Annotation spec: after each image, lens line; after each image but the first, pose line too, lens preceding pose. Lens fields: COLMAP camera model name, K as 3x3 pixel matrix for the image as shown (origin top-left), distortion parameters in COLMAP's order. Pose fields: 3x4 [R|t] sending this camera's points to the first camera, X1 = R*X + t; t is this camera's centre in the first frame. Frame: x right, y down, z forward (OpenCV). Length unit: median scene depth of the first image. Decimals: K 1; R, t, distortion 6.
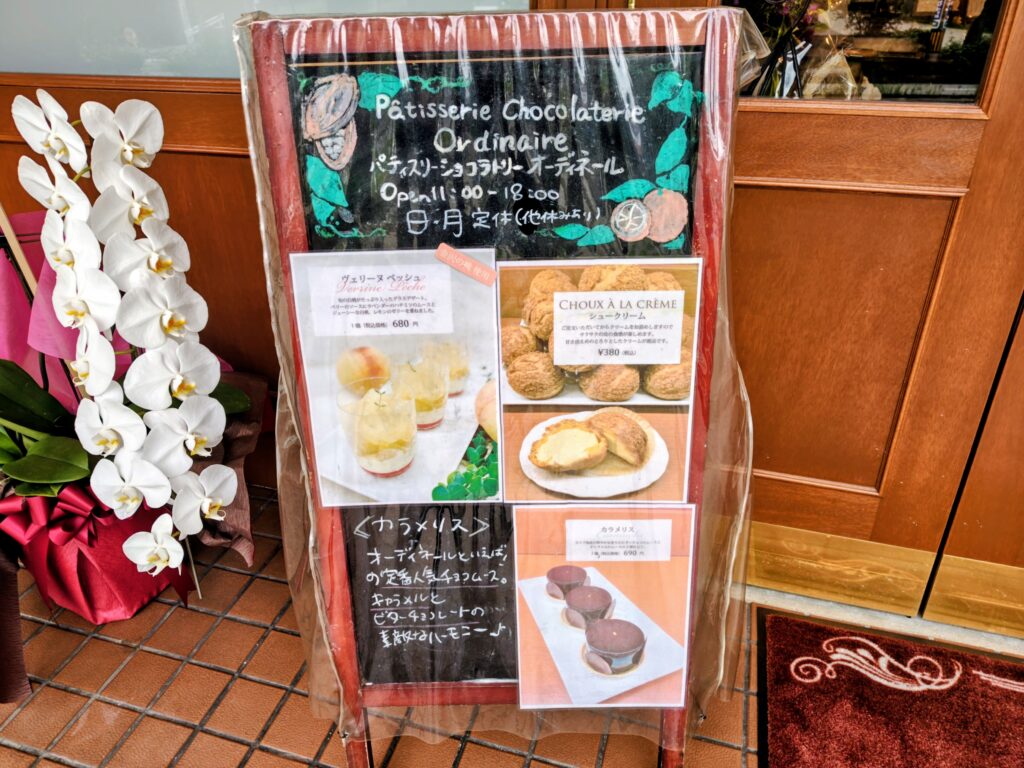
lens RADIAL K [[728.6, 0, 512.4], [0, 728.6, 378.7], [0, 0, 1]] dist [0.005574, -0.000086]
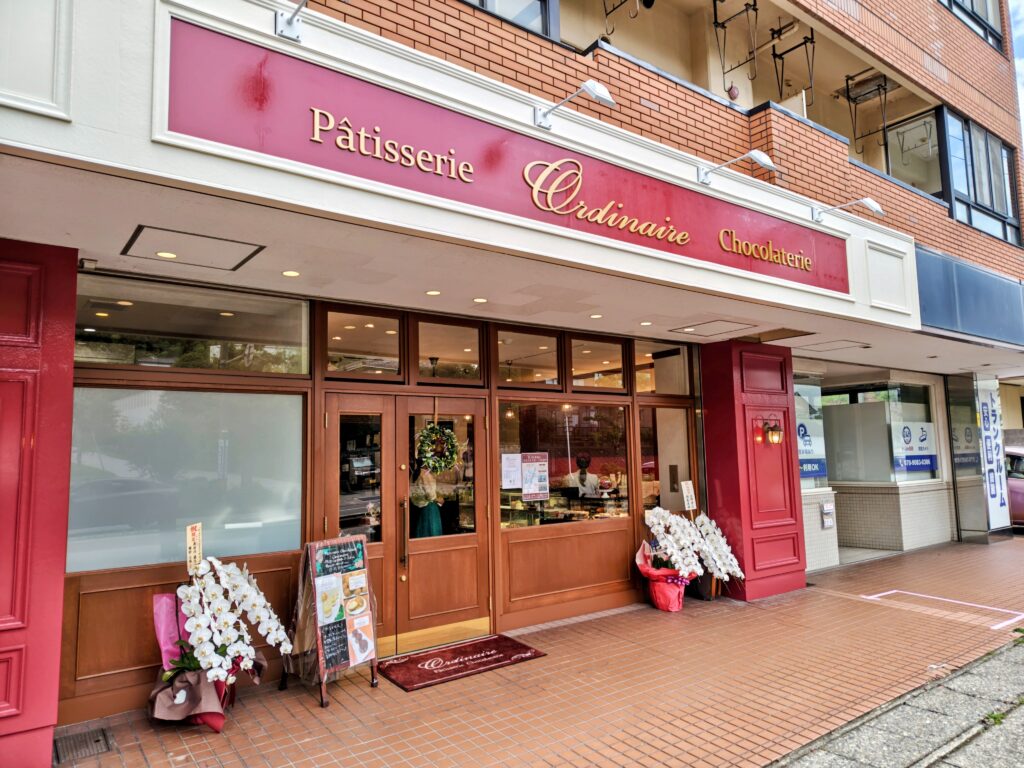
lens RADIAL K [[728.6, 0, 514.1], [0, 728.6, 380.4], [0, 0, 1]] dist [0.005574, -0.000086]
pose [[0.586166, 0.060165, 0.807954, -4.022536], [0.384634, 0.857028, -0.342870, 1.058821], [-0.713068, 0.511745, 0.479219, -3.671304]]
